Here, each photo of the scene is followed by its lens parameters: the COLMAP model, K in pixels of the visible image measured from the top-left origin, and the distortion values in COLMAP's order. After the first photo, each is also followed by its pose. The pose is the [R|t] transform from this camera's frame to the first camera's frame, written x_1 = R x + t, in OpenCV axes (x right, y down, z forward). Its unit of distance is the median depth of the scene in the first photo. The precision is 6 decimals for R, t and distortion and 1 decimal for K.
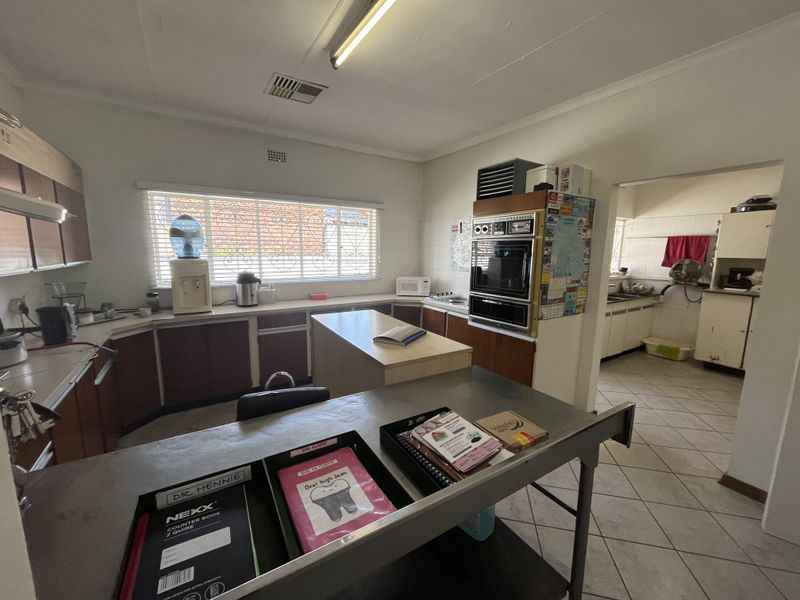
lens RADIAL K [[324.5, 0, 388.0], [0, 324.5, 292.3], [0, 0, 1]] dist [0.013096, -0.000029]
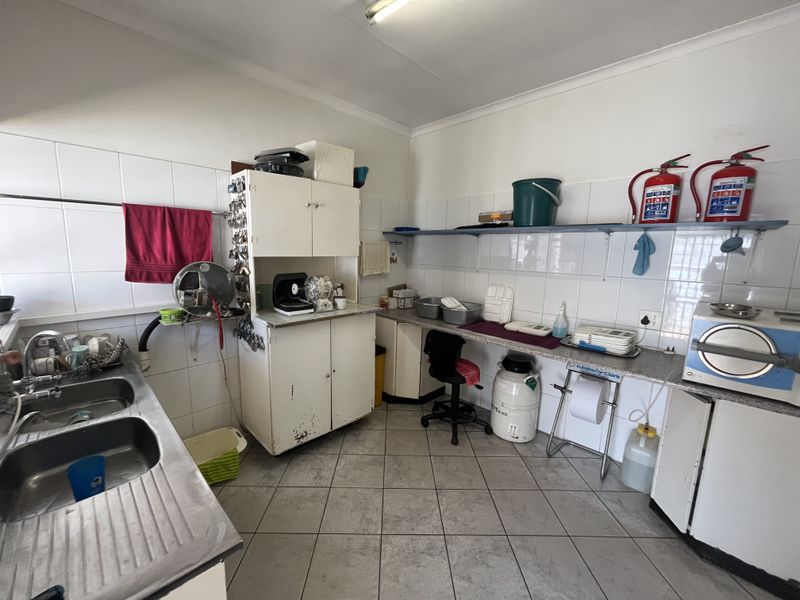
lens RADIAL K [[321.4, 0, 368.8], [0, 321.4, 299.1], [0, 0, 1]] dist [-0.000046, -0.000087]
pose [[-0.231299, -0.162073, 0.959288, 0.454024], [0.111296, 0.975145, 0.191588, -0.113977], [-0.966496, 0.151079, -0.207512, 0.919063]]
